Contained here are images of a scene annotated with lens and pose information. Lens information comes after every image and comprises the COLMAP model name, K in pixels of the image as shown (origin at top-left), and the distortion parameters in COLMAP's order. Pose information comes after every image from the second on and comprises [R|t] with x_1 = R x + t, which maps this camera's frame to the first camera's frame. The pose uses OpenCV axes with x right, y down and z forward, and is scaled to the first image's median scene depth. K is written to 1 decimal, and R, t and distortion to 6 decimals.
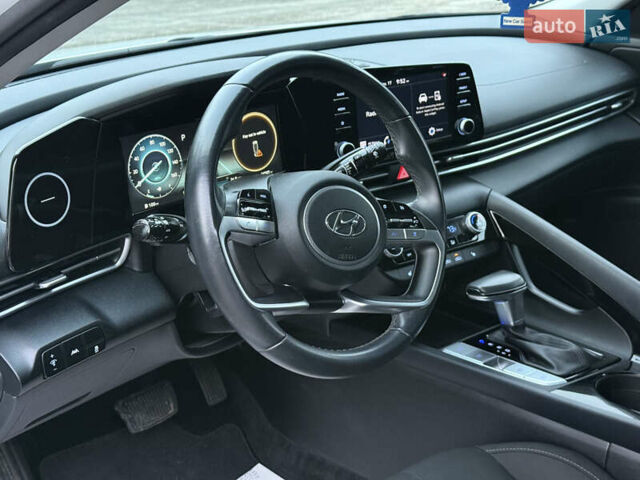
lens RADIAL K [[893.7, 0, 320.0], [0, 893.7, 240.0], [0, 0, 1]] dist [0.101060, 0.056757]
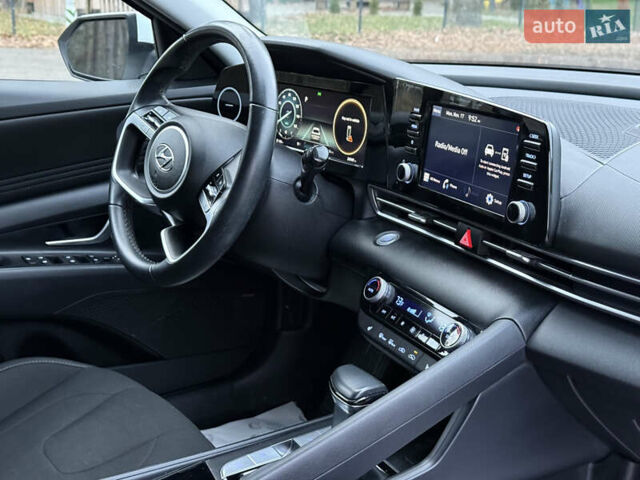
lens RADIAL K [[893.7, 0, 320.0], [0, 893.7, 240.0], [0, 0, 1]] dist [0.101060, 0.056757]
pose [[-0.157902, 0.288566, -0.944350, 0.877397], [-0.347747, 0.878831, 0.326692, -0.293745], [0.924196, 0.379981, -0.038421, 0.953691]]
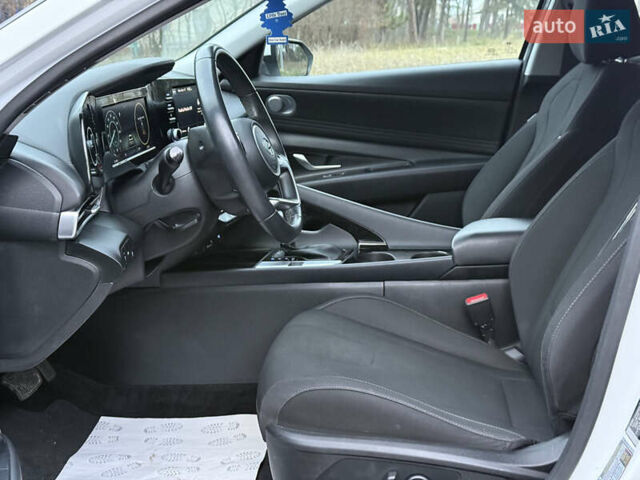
lens RADIAL K [[893.7, 0, 320.0], [0, 893.7, 240.0], [0, 0, 1]] dist [0.101060, 0.056757]
pose [[0.768242, -0.143283, 0.623918, -0.680679], [0.230189, 0.971271, -0.060385, 0.192286], [-0.597341, 0.190009, 0.779153, -0.195301]]
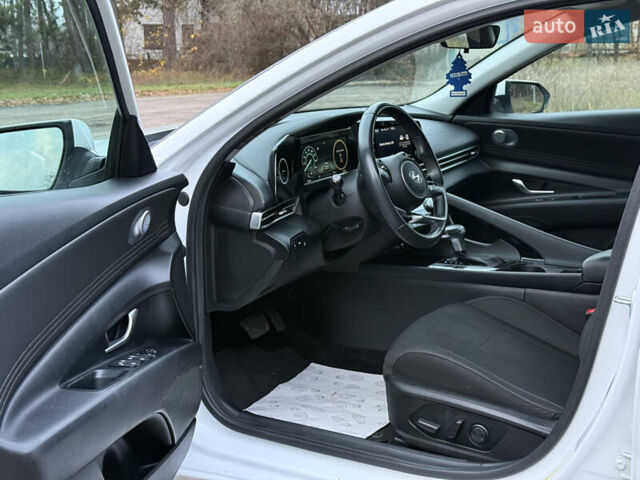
lens RADIAL K [[893.7, 0, 320.0], [0, 893.7, 240.0], [0, 0, 1]] dist [0.101060, 0.056757]
pose [[0.960106, -0.056304, 0.273910, -0.596273], [0.096481, 0.986070, -0.135492, 0.302224], [-0.262465, 0.156514, 0.952163, -0.740938]]
